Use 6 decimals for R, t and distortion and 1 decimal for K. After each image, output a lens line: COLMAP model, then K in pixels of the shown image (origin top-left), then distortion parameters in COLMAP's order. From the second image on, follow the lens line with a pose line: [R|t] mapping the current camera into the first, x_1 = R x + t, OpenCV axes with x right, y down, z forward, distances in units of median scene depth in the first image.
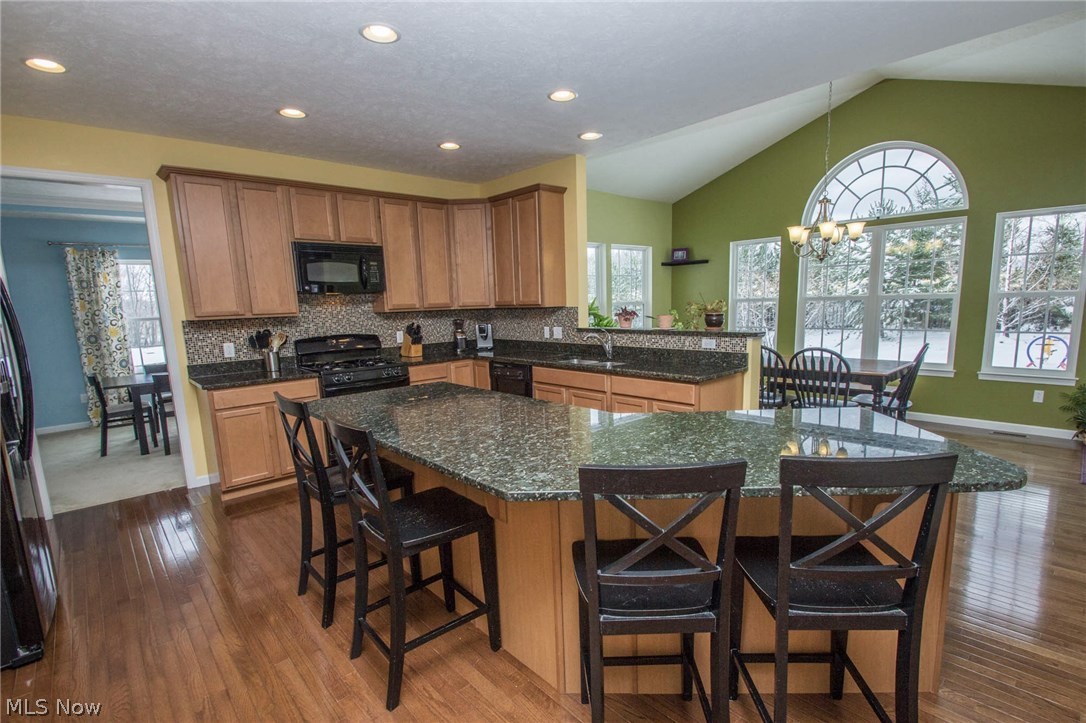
lens RADIAL K [[517.1, 0, 543.0], [0, 517.1, 361.5], [0, 0, 1]] dist [-0.001813, -0.000402]
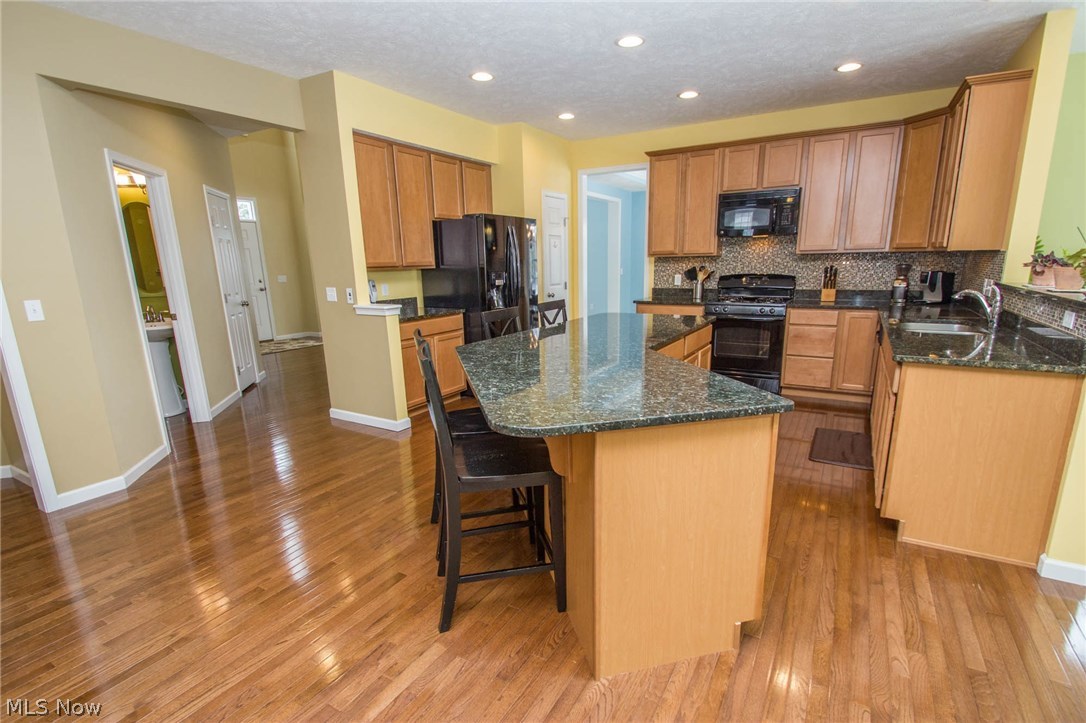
lens RADIAL K [[517.1, 0, 543.0], [0, 517.1, 361.5], [0, 0, 1]] dist [-0.001813, -0.000402]
pose [[0.294314, 0.211874, -0.931927, 0.589632], [-0.100220, 0.976582, 0.190376, -0.034207], [0.950439, 0.037367, 0.308656, 0.230562]]
